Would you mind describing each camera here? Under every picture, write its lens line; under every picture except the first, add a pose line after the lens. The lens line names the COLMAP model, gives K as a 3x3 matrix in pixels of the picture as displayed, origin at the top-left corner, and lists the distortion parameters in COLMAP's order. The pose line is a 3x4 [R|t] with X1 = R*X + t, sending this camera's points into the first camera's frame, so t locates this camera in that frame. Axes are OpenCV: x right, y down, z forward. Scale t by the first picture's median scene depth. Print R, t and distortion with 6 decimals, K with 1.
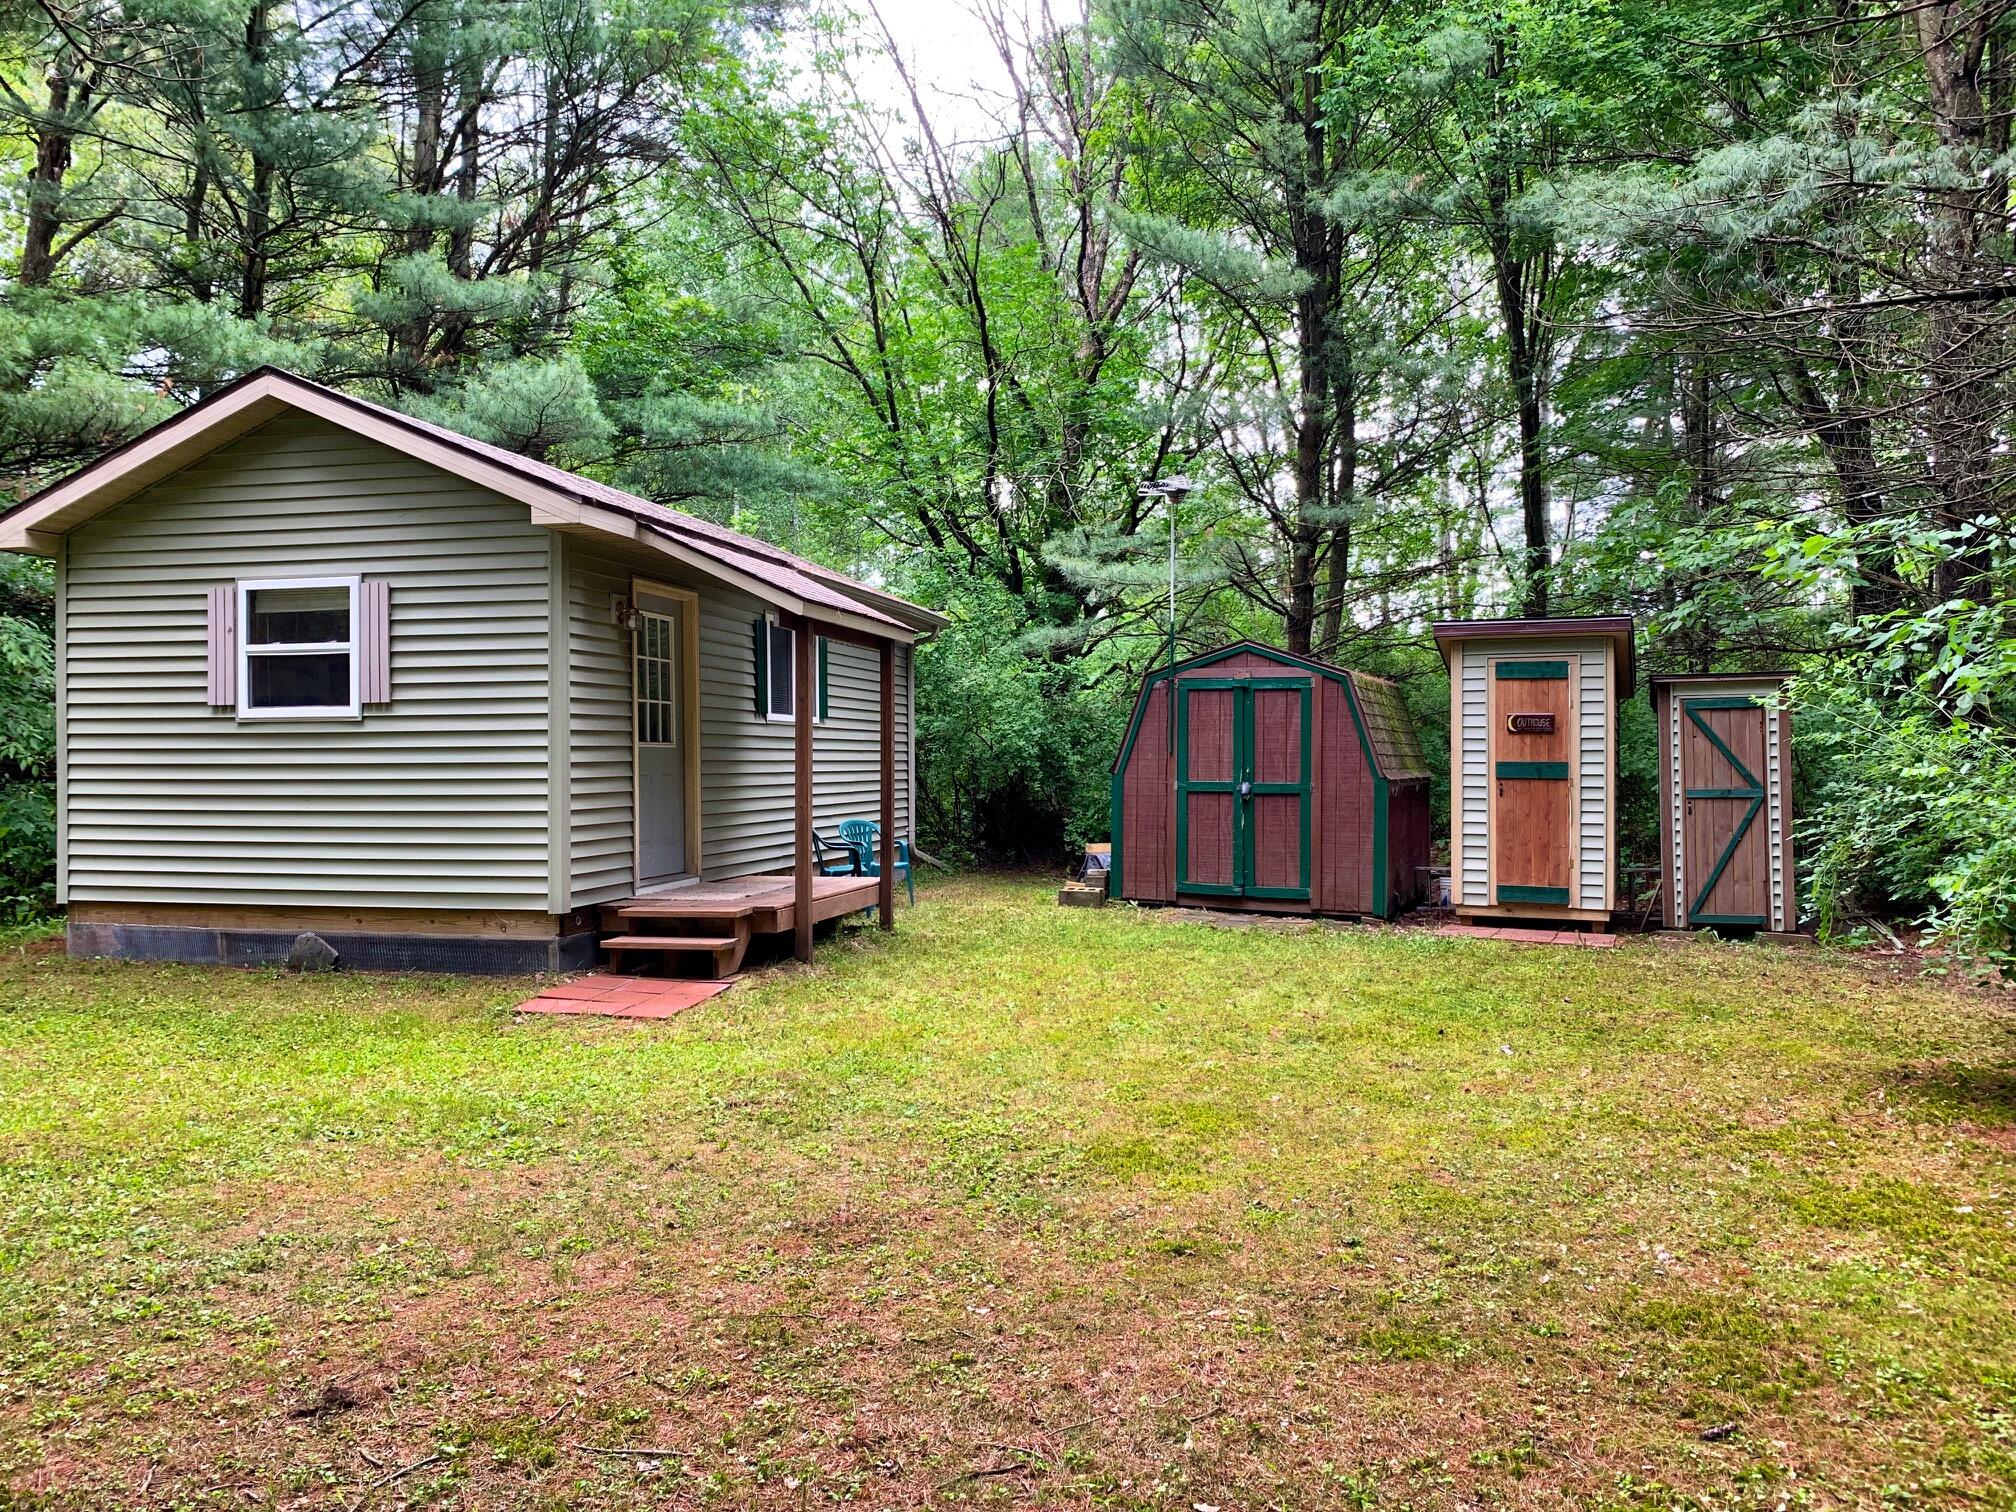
lens RADIAL K [[1536.1, 0, 1008.0], [0, 1536.1, 756.0], [0, 0, 1]] dist [0.045243, -0.071352]
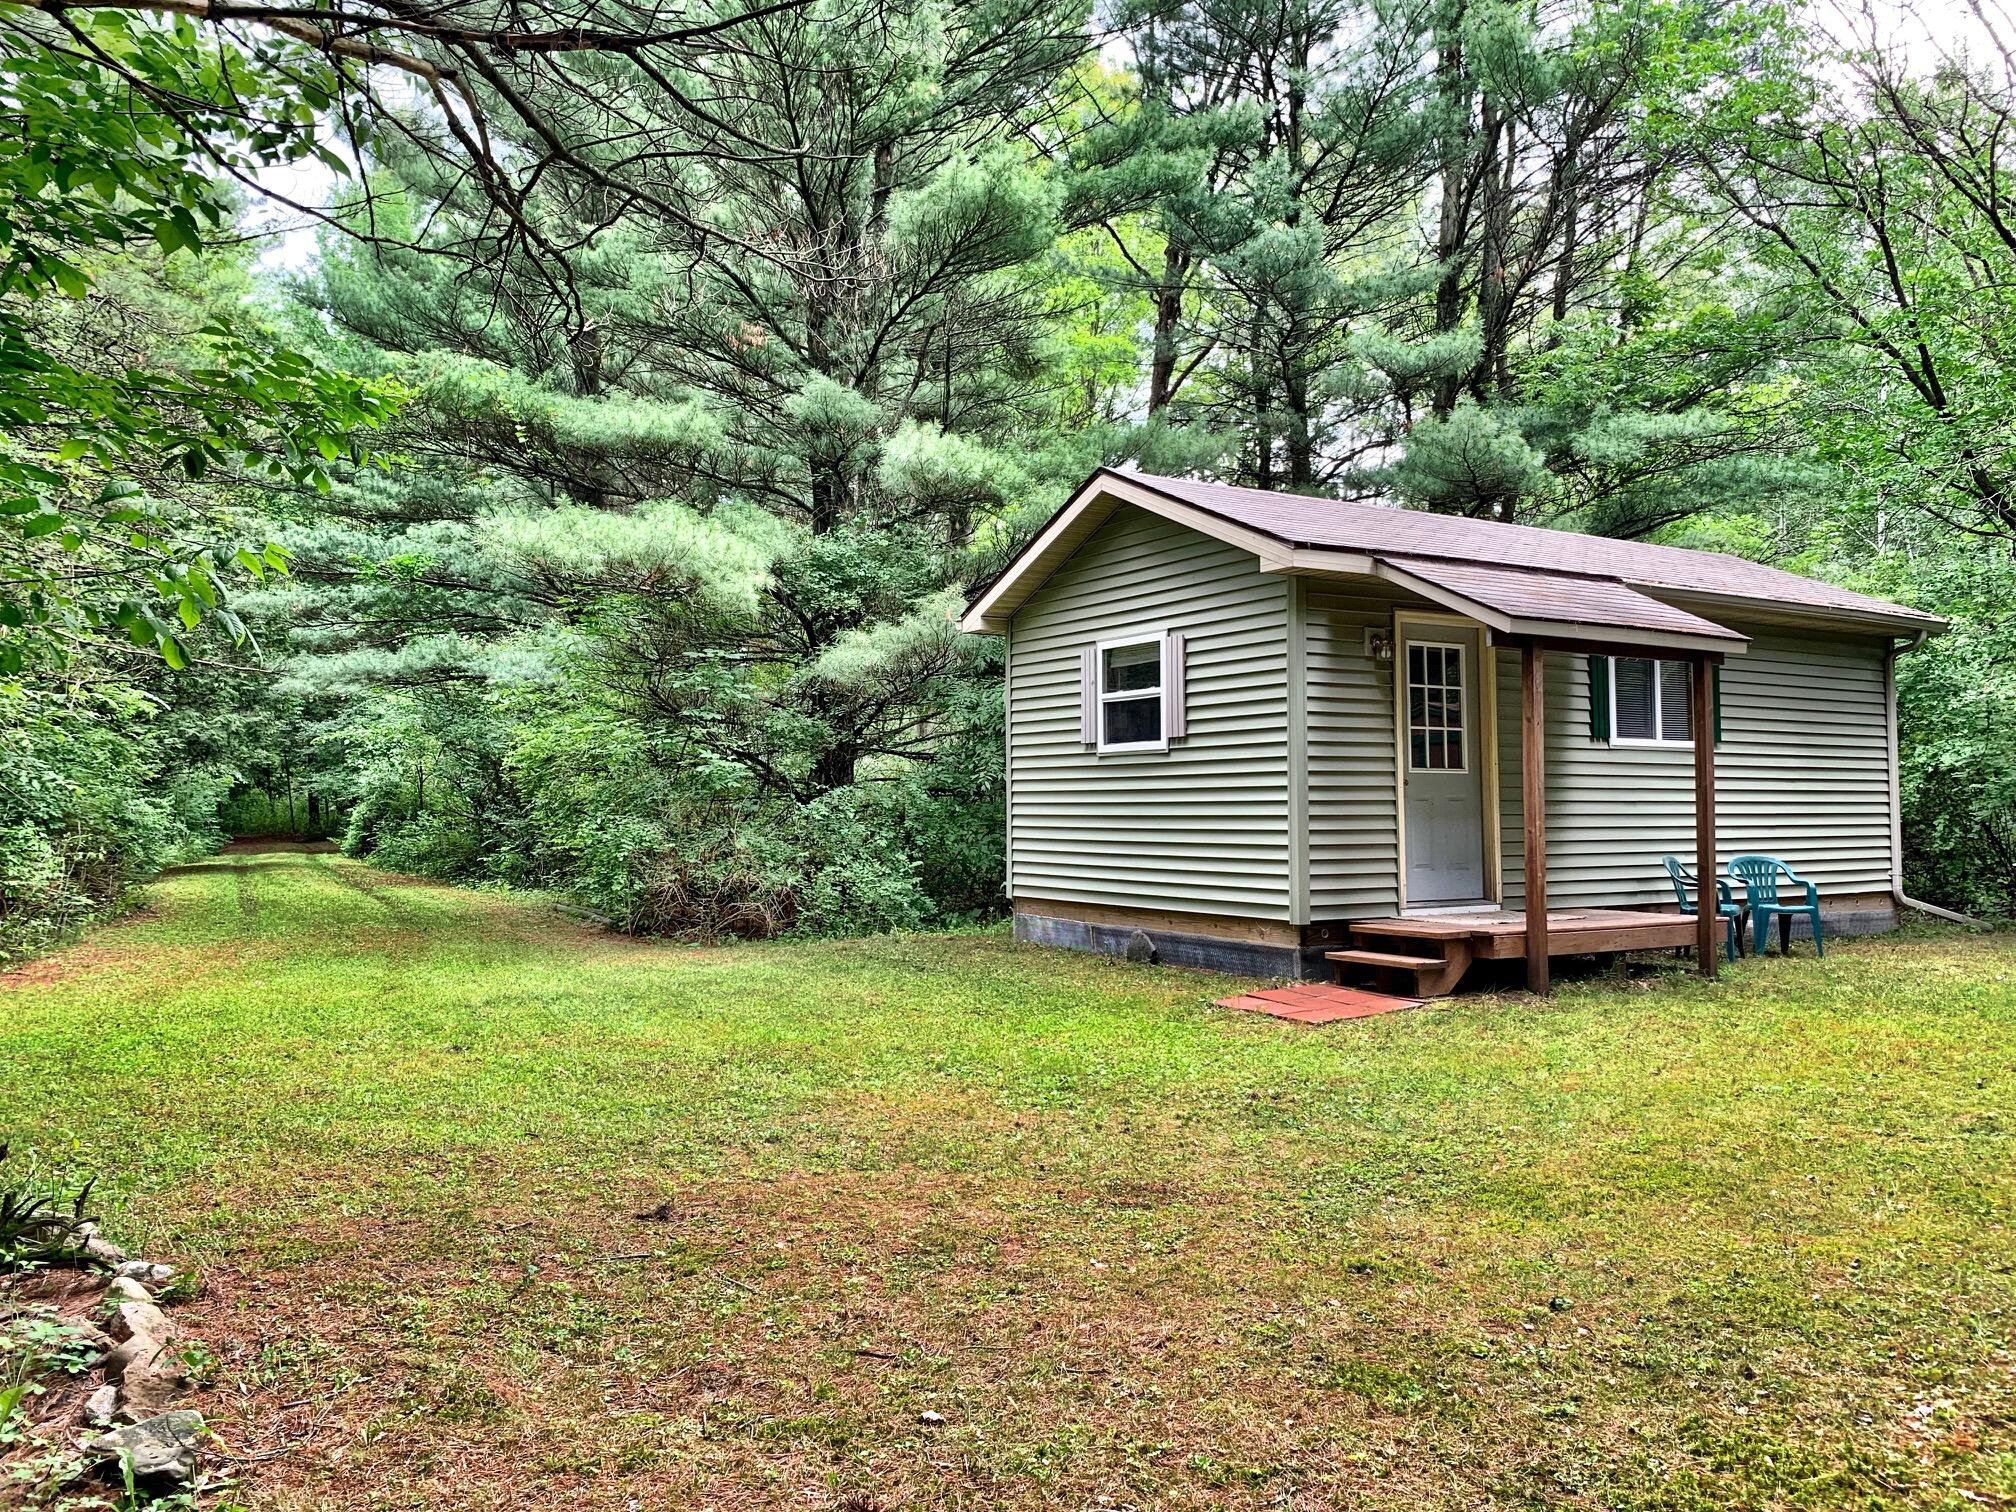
lens RADIAL K [[1535.9, 0, 975.3], [0, 1535.9, 751.9], [0, 0, 1]] dist [0.003936, -0.041971]
pose [[0.693644, -0.024735, -0.719893, 0.325916], [0.001413, 0.999455, -0.032979, 0.015209], [0.720316, 0.021858, 0.693301, 0.078848]]
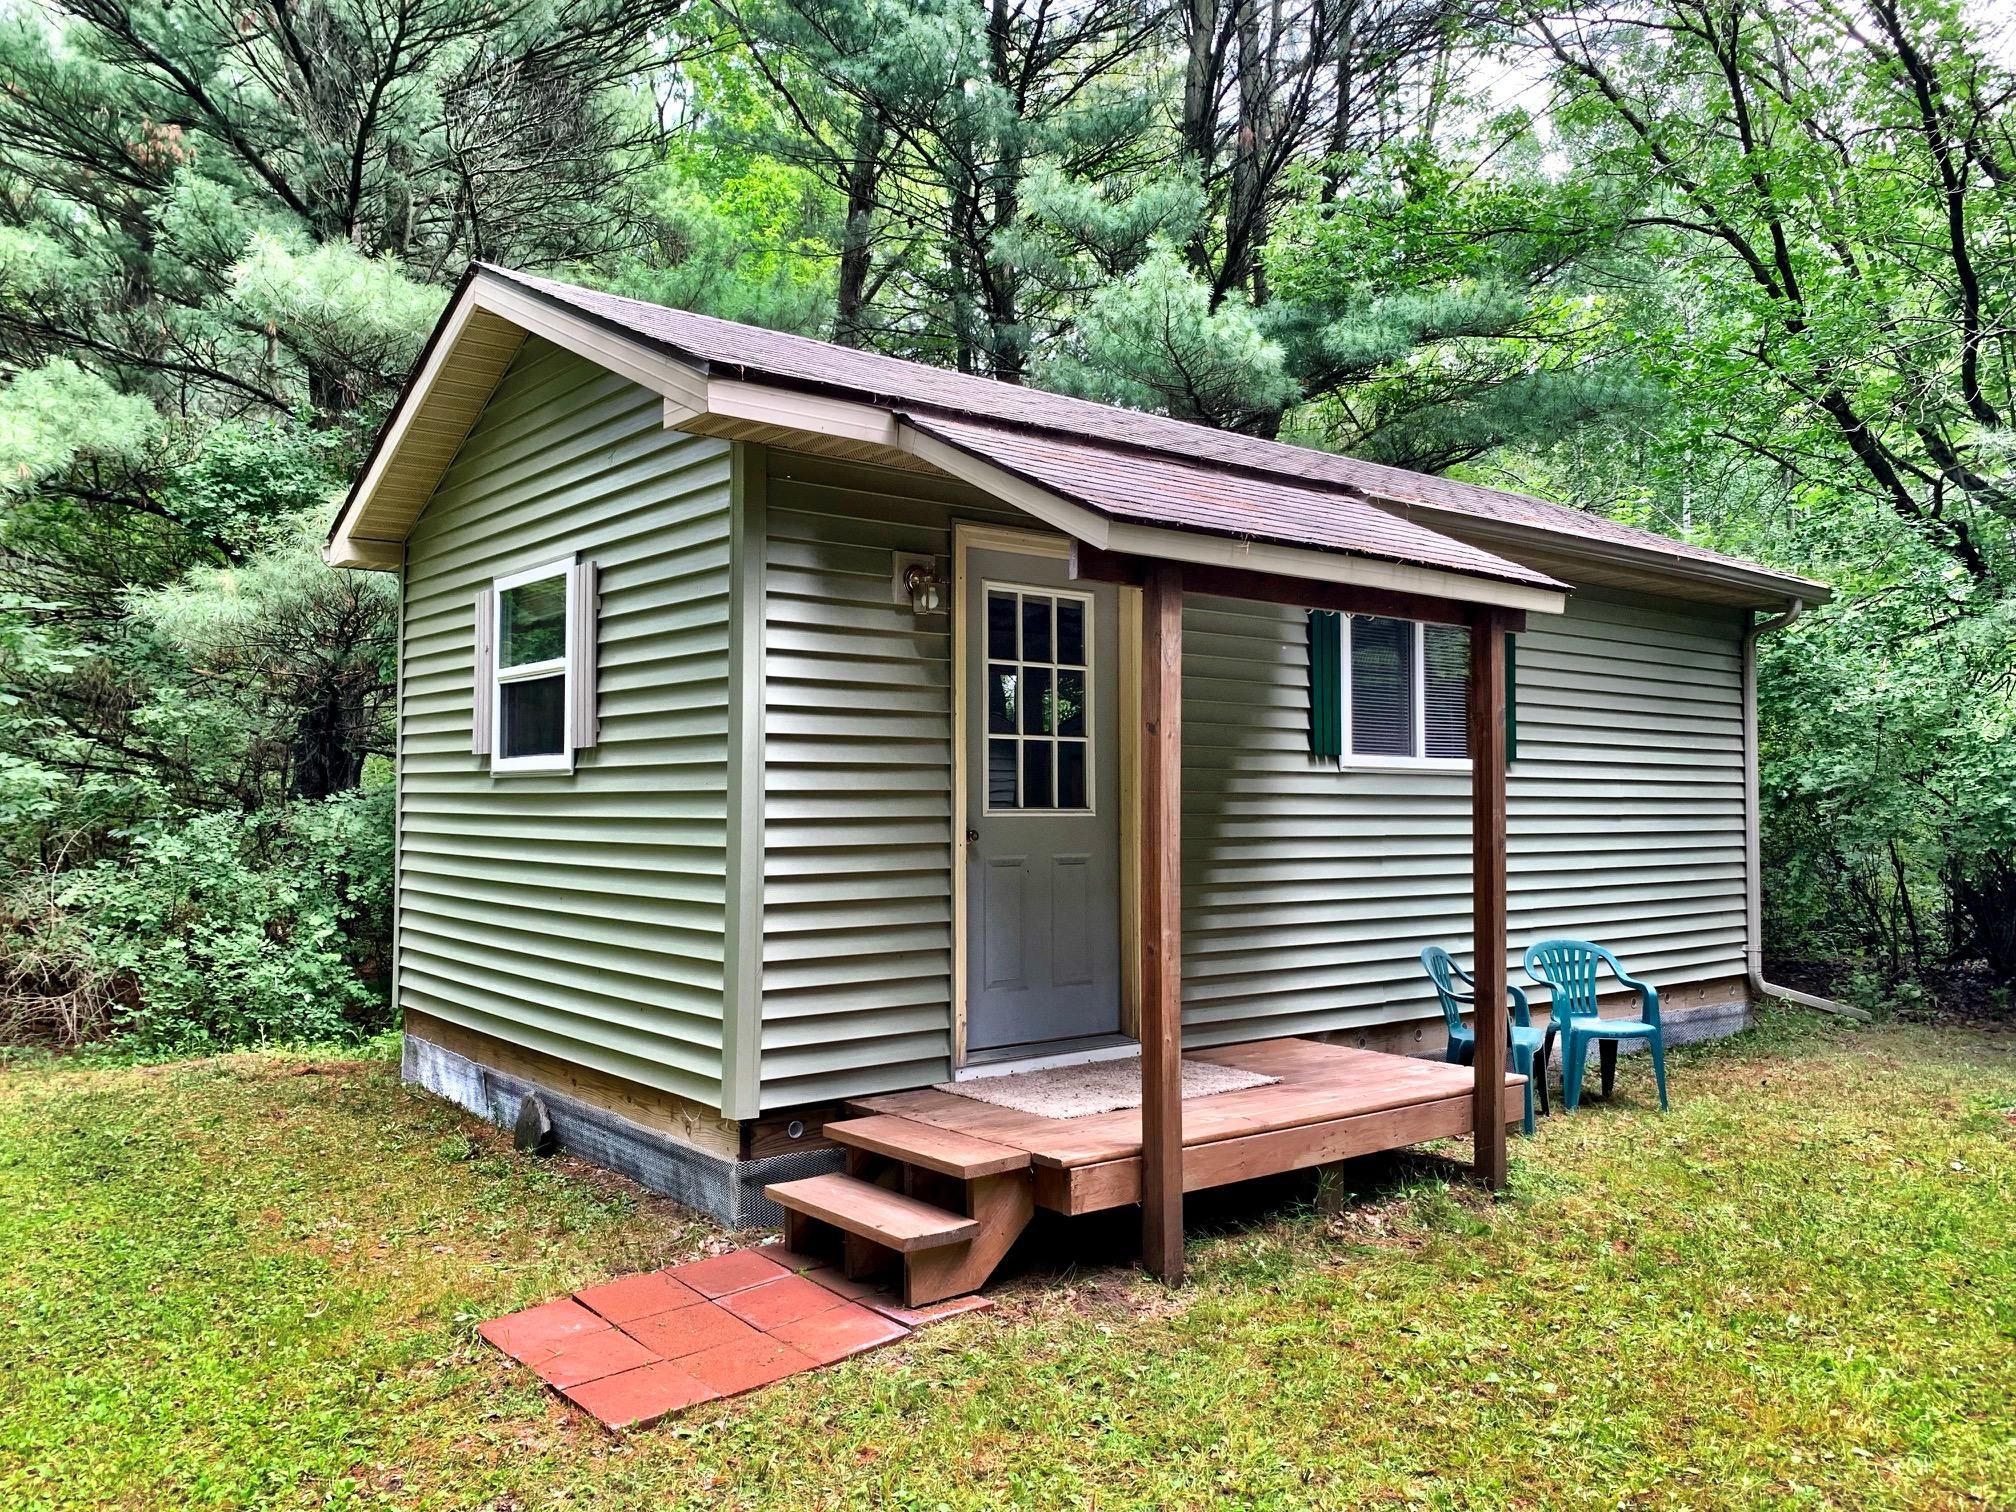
lens RADIAL K [[1536.1, 0, 1008.0], [0, 1536.1, 756.0], [0, 0, 1]] dist [0.045243, -0.071352]
pose [[0.787243, -0.011969, -0.616526, 0.131581], [-0.003763, 0.999700, -0.024213, -0.016224], [0.616631, 0.021381, 0.786962, 0.599244]]
